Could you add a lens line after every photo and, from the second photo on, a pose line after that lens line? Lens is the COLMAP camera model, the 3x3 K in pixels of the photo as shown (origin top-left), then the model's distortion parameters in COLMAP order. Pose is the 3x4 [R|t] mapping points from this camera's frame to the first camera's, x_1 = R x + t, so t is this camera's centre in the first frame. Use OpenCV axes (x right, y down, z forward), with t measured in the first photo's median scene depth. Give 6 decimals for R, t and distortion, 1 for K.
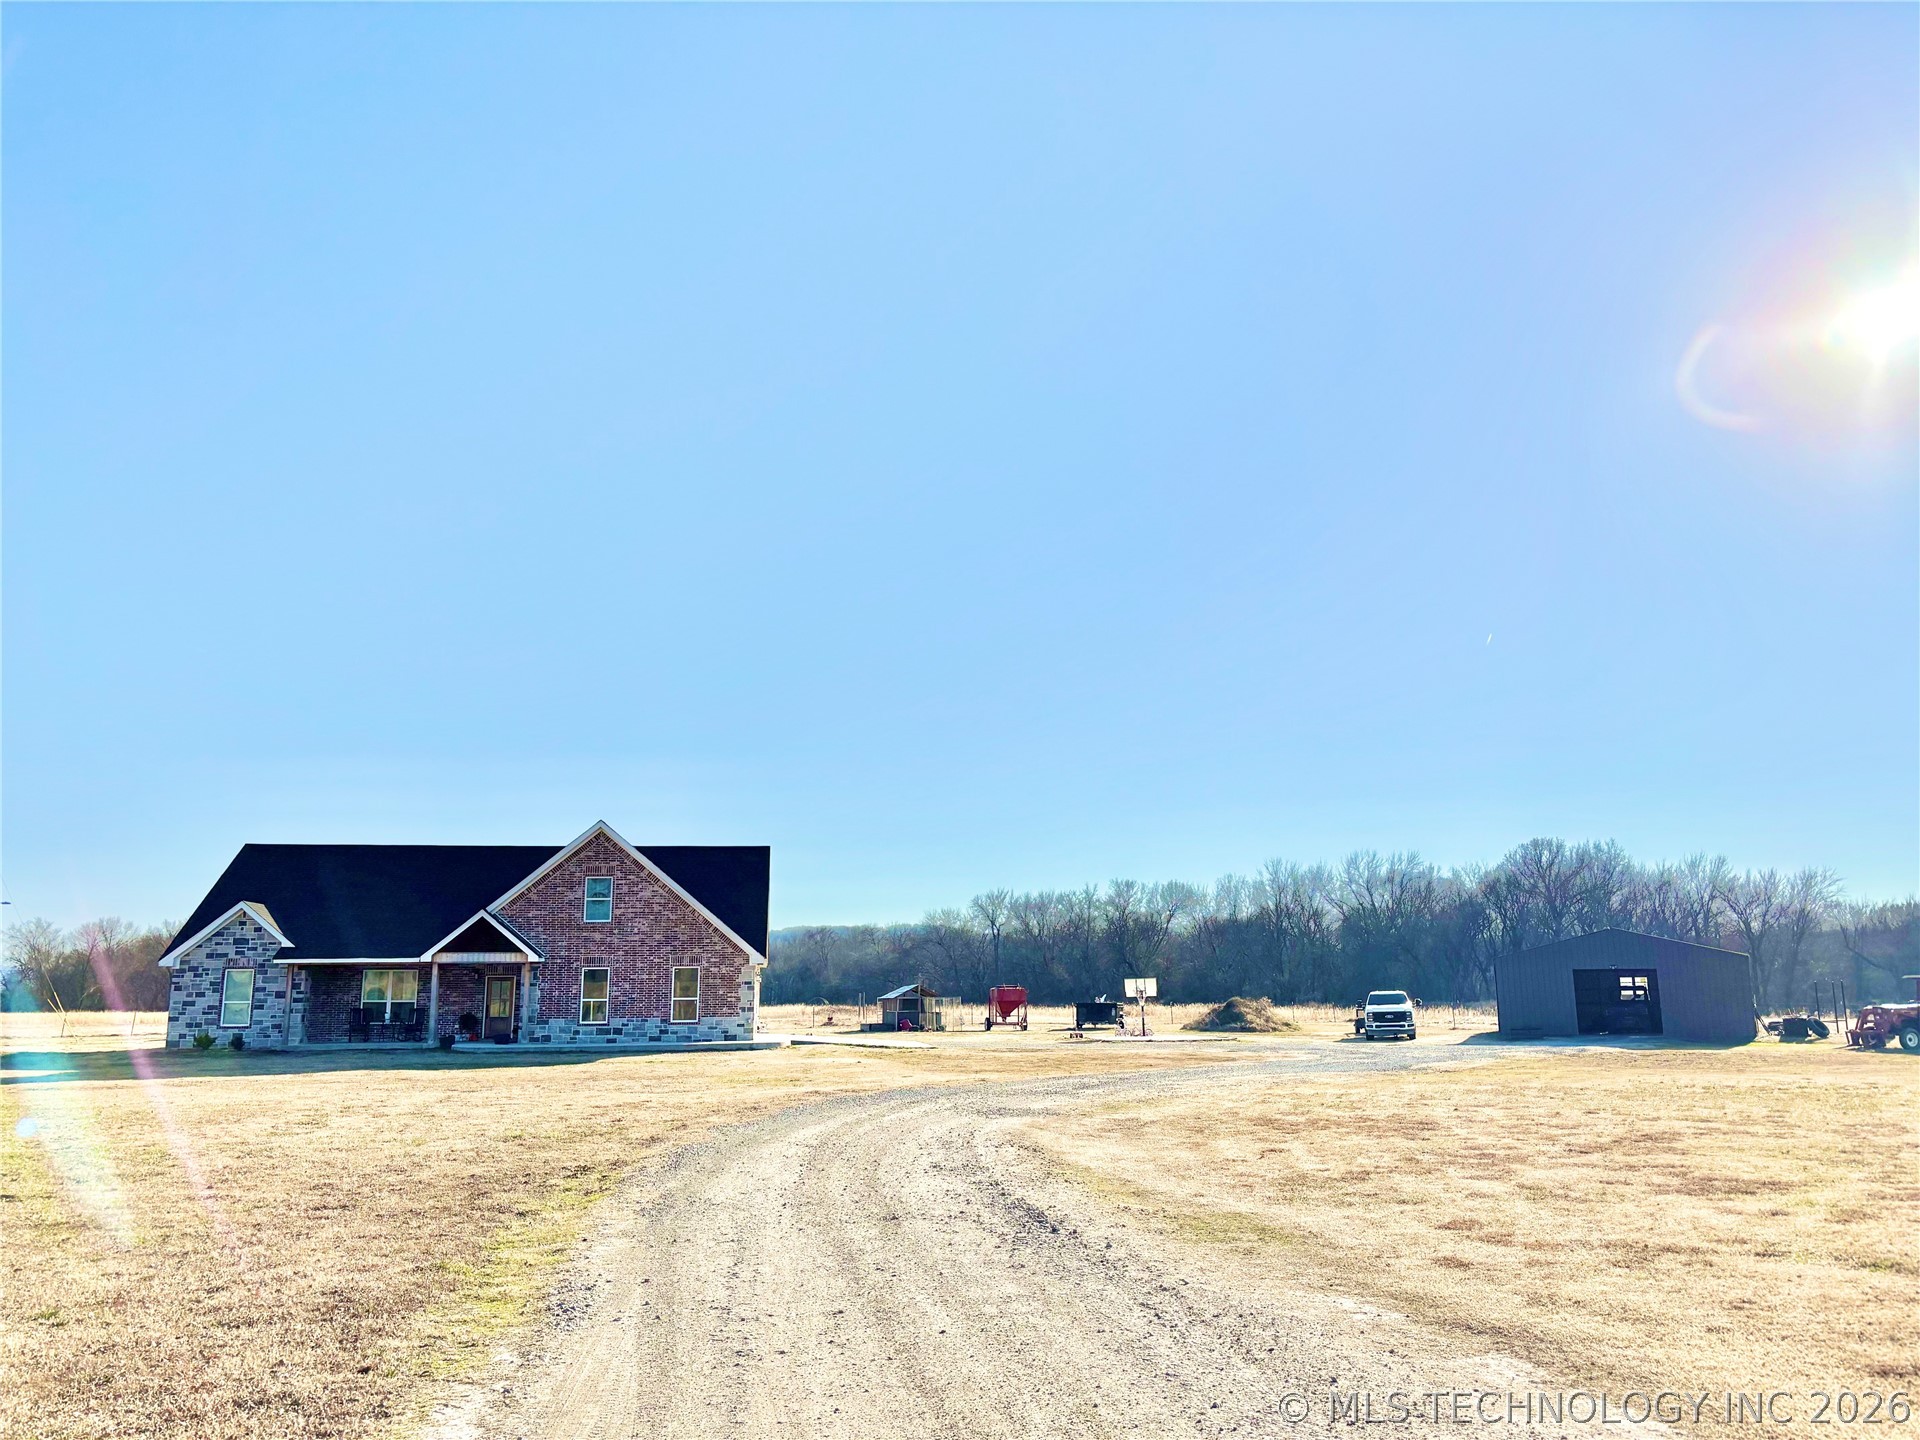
lens RADIAL K [[1461.6, 0, 956.8], [0, 1461.6, 703.5], [0, 0, 1]] dist [0.012938, -0.009218]
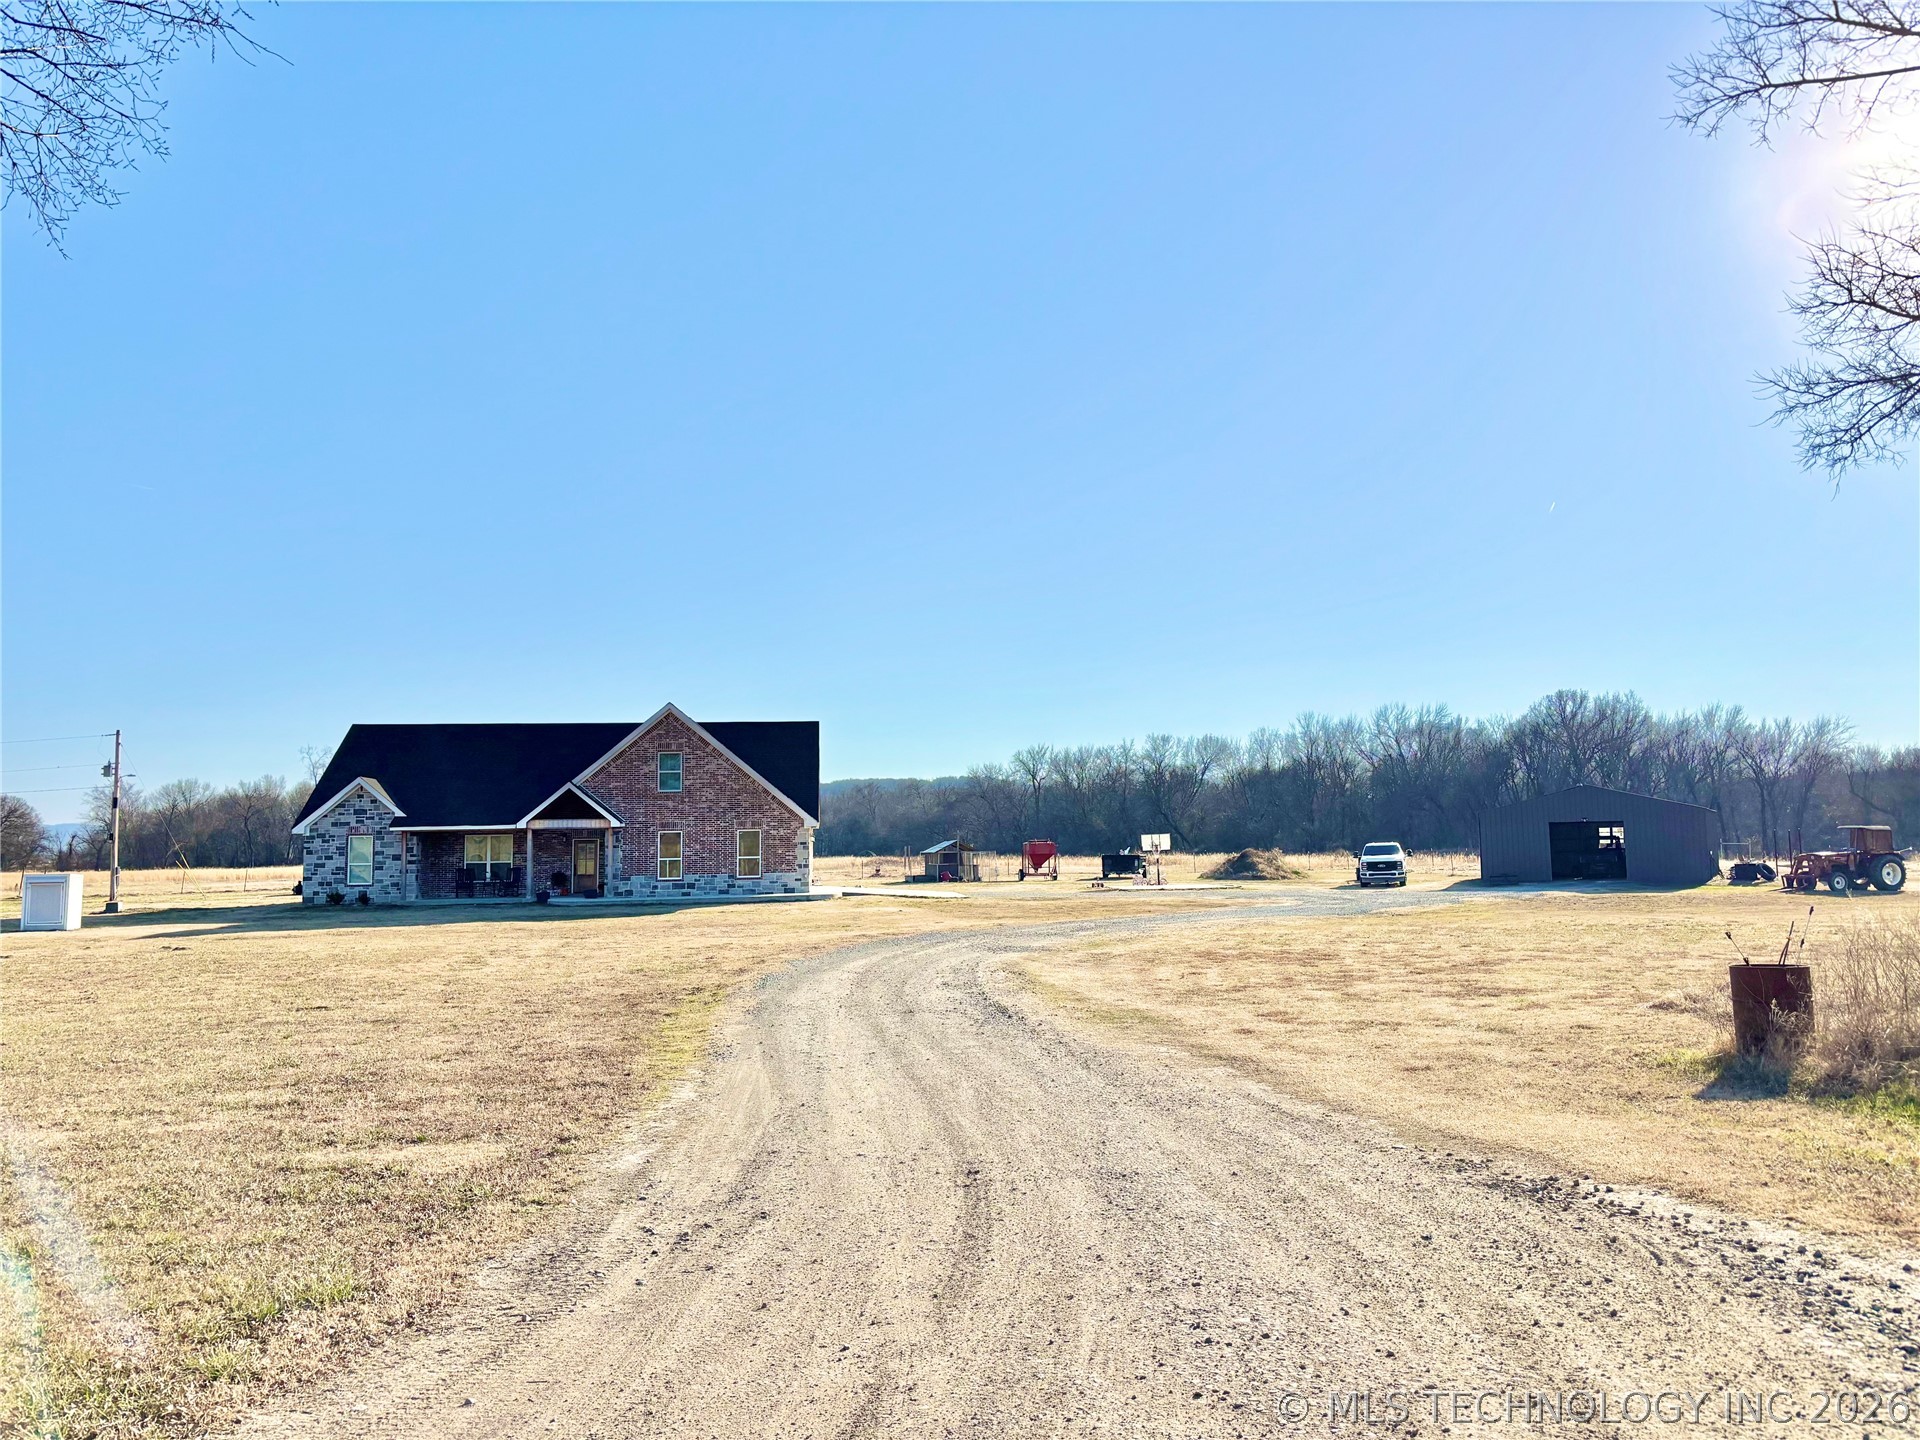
lens RADIAL K [[1461.6, 0, 980.2], [0, 1461.6, 707.6], [0, 0, 1]] dist [0.012938, -0.009218]
pose [[0.999822, -0.011018, -0.015320, 0.013465], [0.012552, 0.994504, 0.103942, -0.030524], [0.014091, -0.104115, 0.994465, -0.118564]]
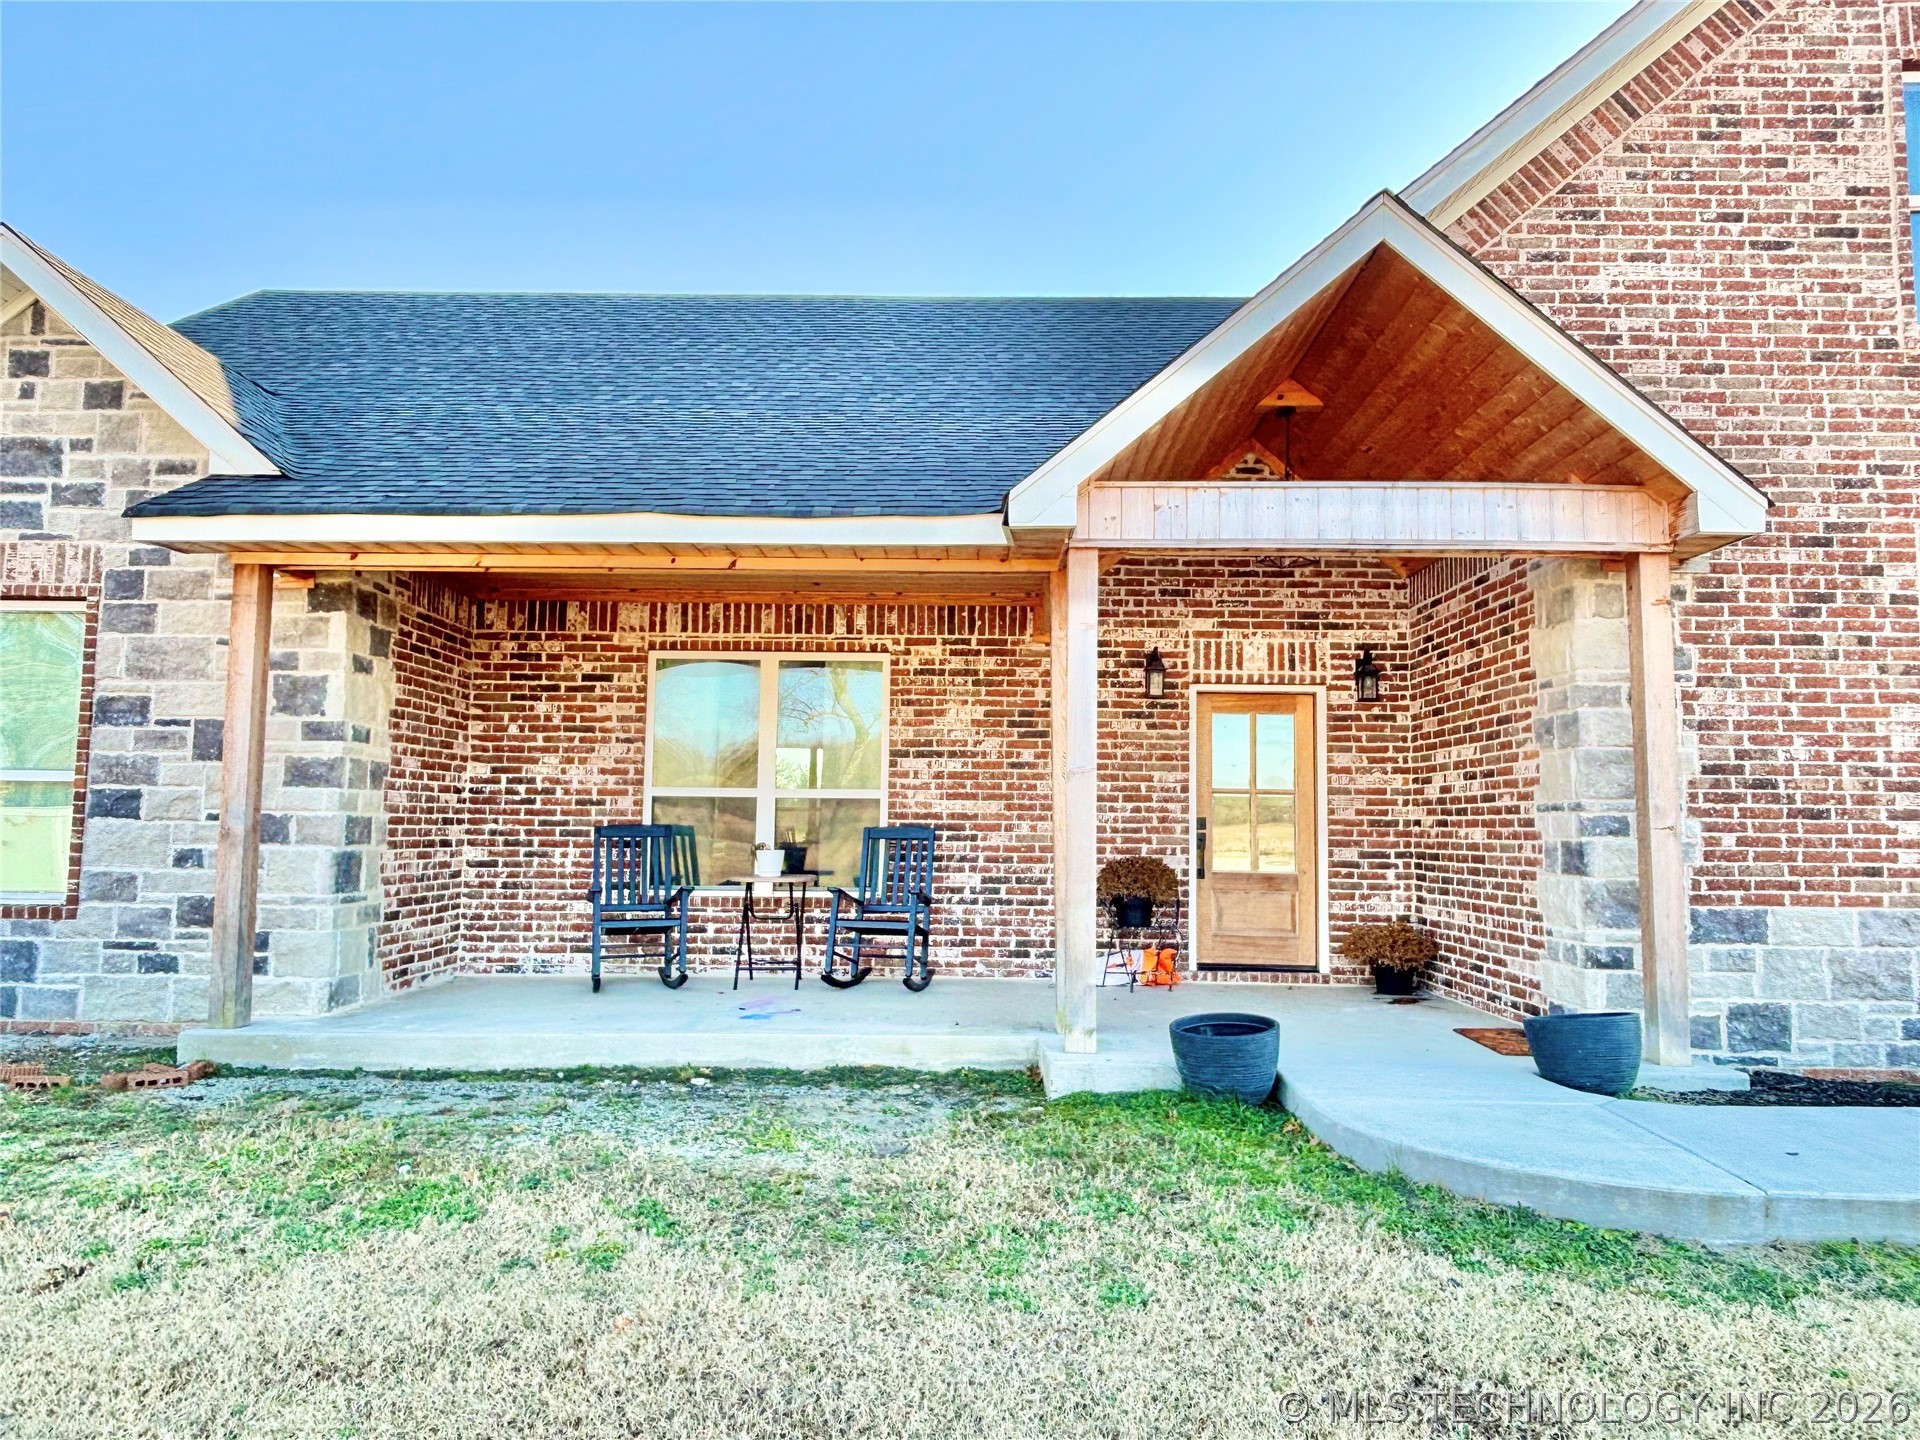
lens RADIAL K [[1266.2, 0, 953.1], [0, 1266.2, 719.2], [0, 0, 1]] dist [0.004811, -0.018836]
pose [[0.988670, 0.005647, -0.150002, -0.338063], [0.011278, 0.993673, 0.111747, 0.174315], [0.149684, -0.112172, 0.982350, 0.834172]]
